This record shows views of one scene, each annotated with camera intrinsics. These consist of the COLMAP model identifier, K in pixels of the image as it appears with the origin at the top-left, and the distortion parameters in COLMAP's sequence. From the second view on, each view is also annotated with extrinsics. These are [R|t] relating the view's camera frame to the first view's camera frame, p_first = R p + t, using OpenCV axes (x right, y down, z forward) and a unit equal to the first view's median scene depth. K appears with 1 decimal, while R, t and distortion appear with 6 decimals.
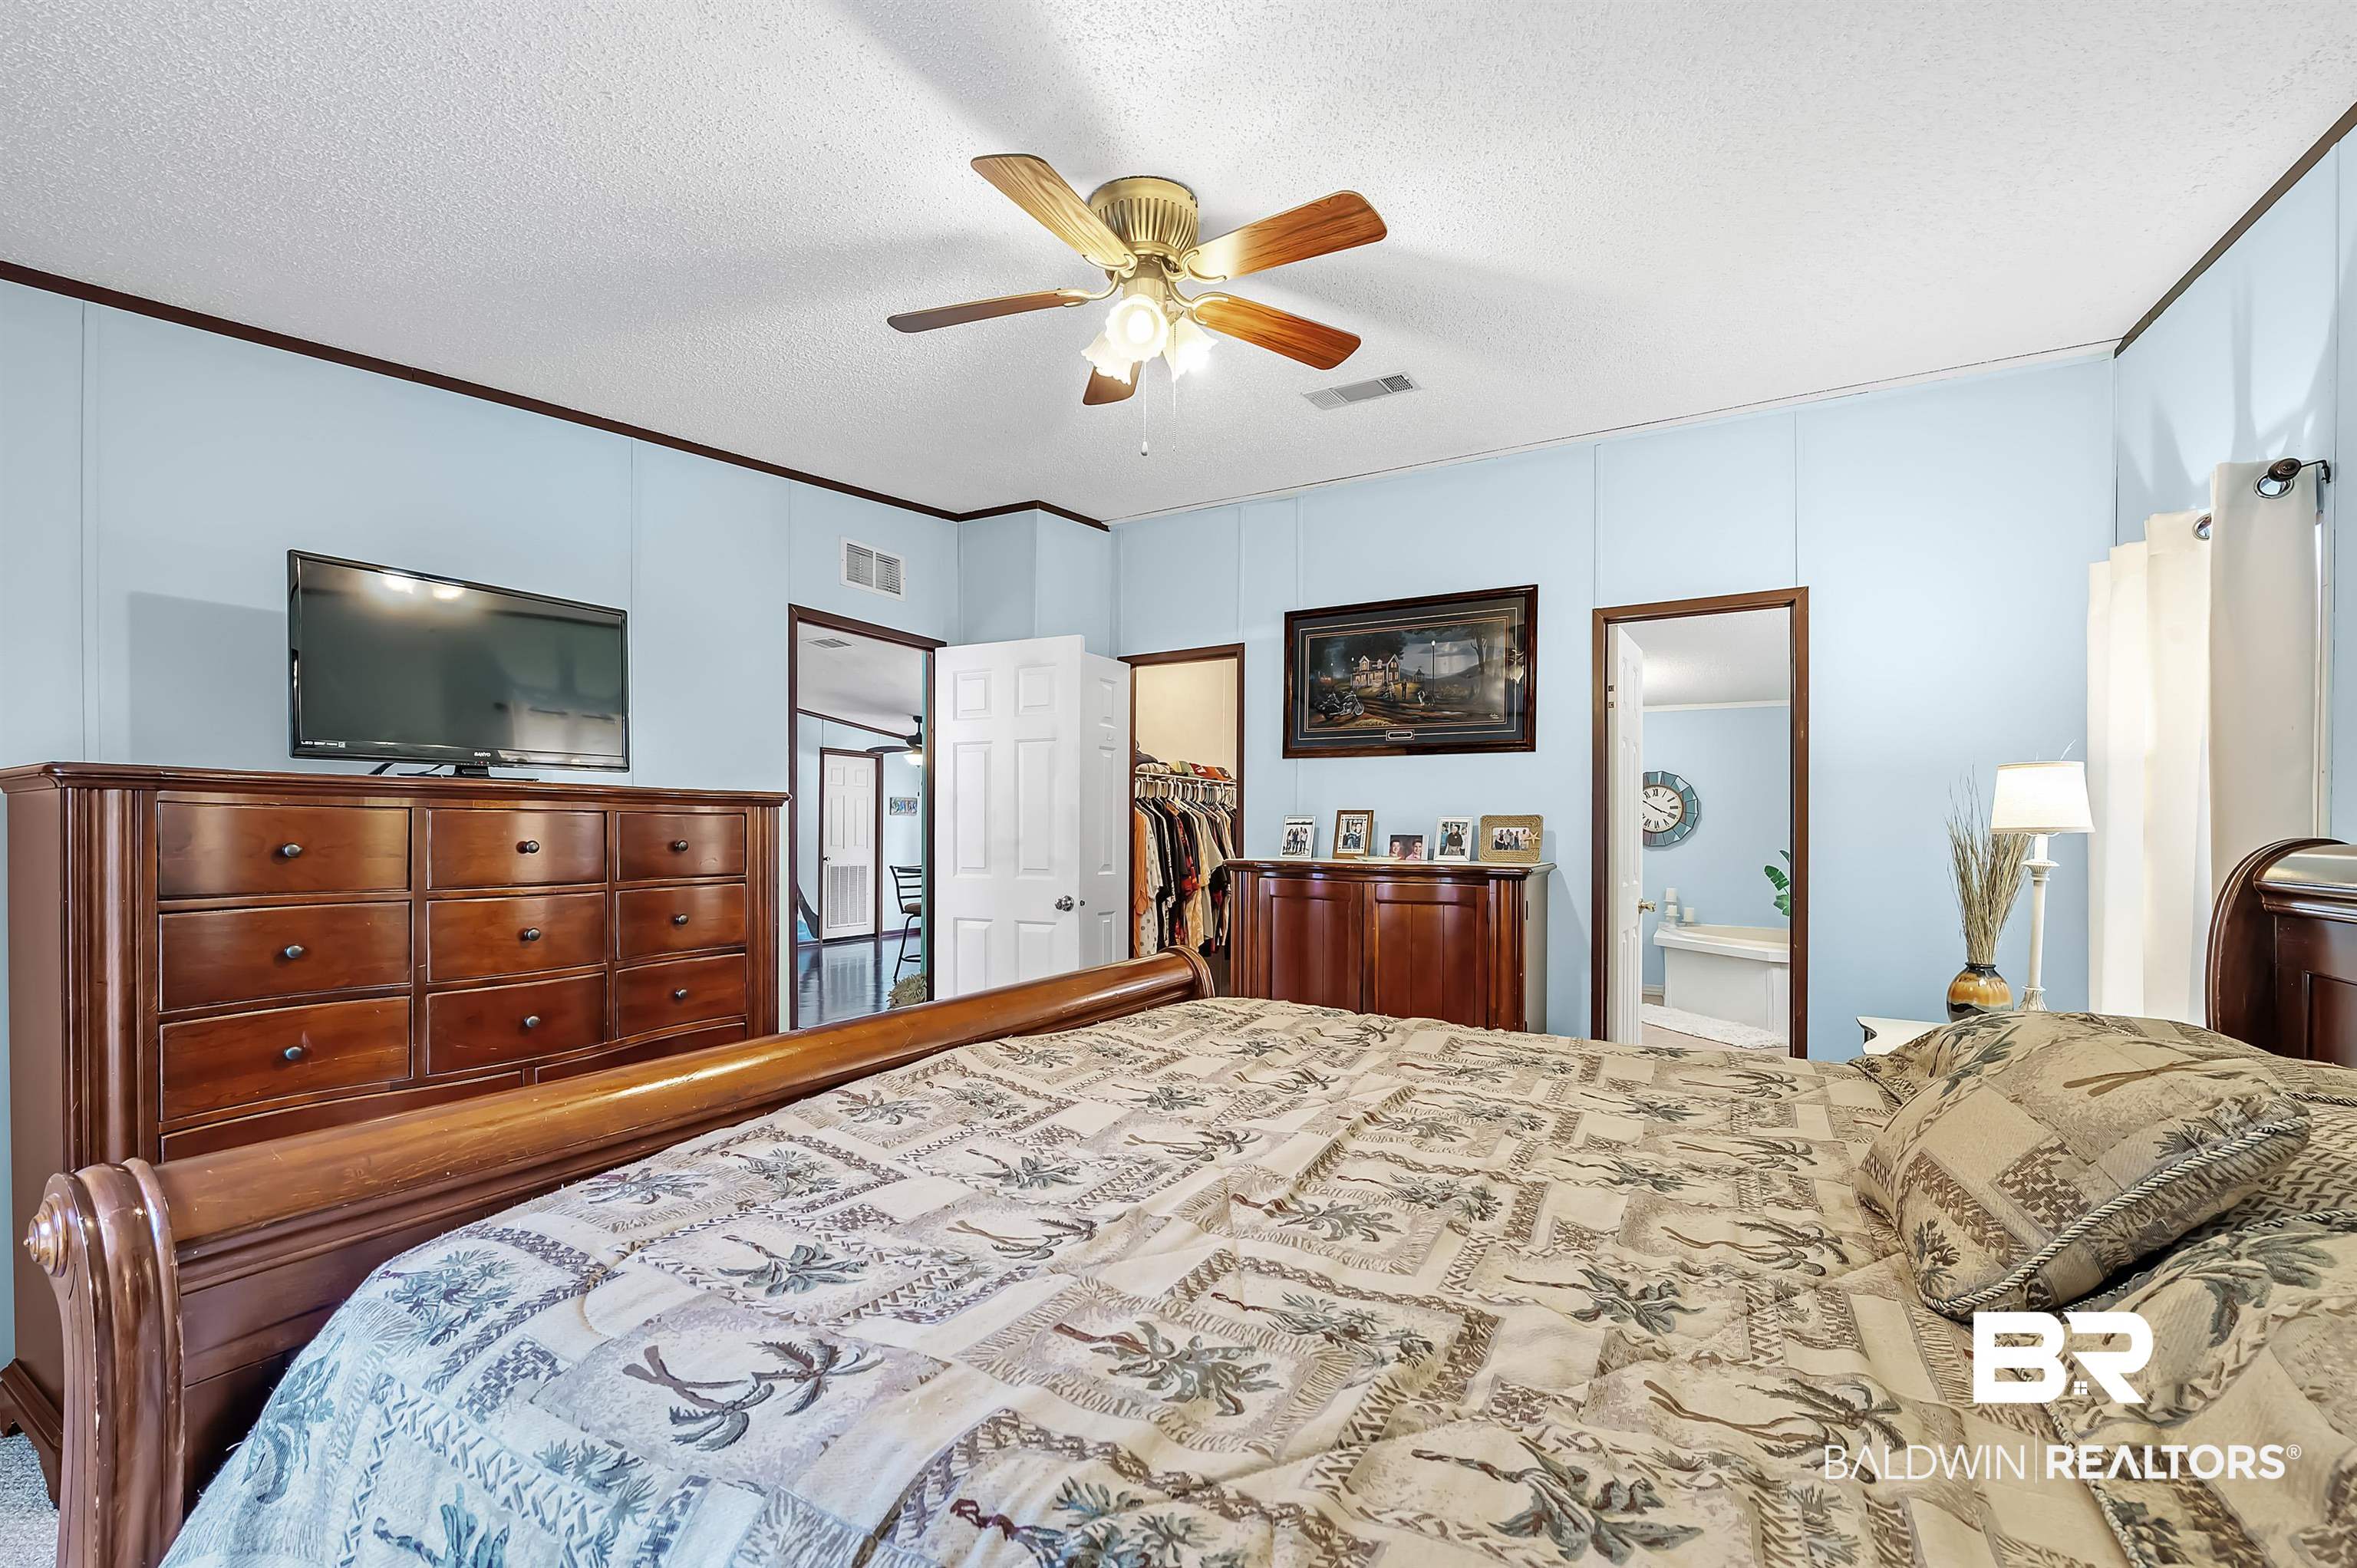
lens RADIAL K [[941.3, 0, 1176.6], [0, 941.3, 841.9], [0, 0, 1]] dist [-0.009510, -0.000527]
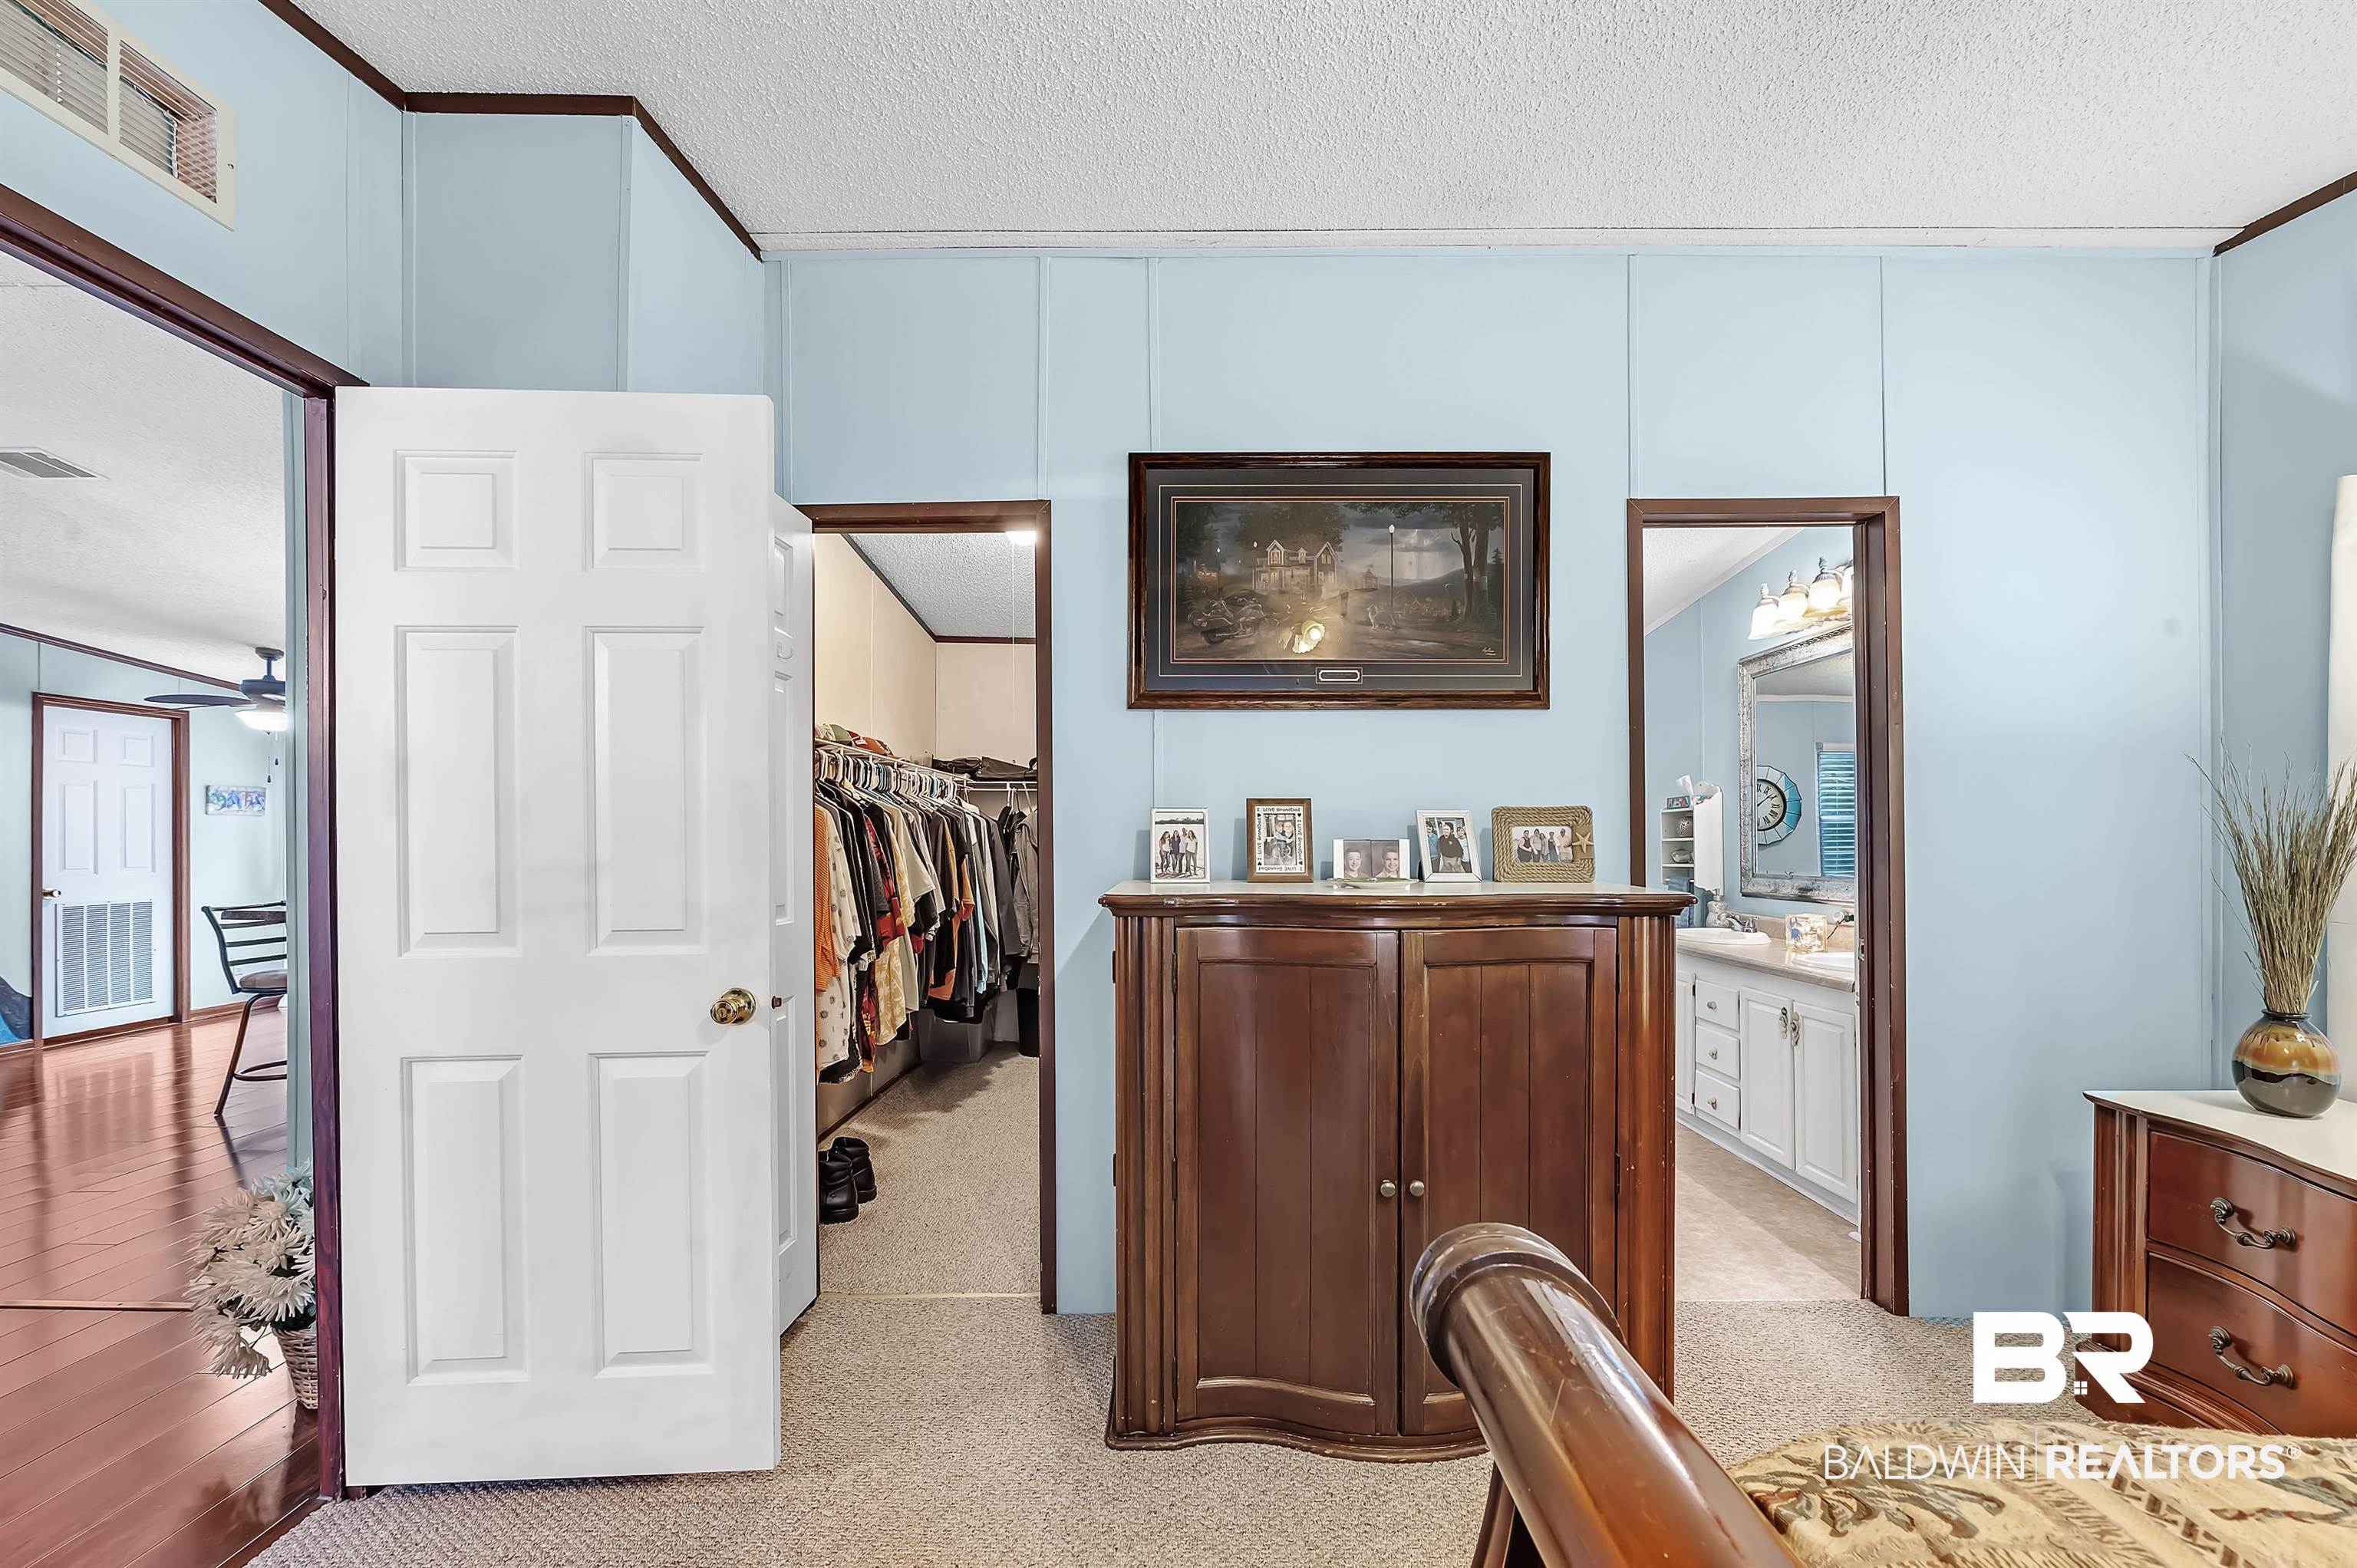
lens RADIAL K [[941.3, 0, 1176.6], [0, 941.3, 841.9], [0, 0, 1]] dist [-0.009510, -0.000527]
pose [[0.873883, -0.013319, 0.485954, -0.142409], [0.014794, 0.999890, 0.000801, -0.007783], [-0.485911, 0.006489, 0.873984, 0.494714]]
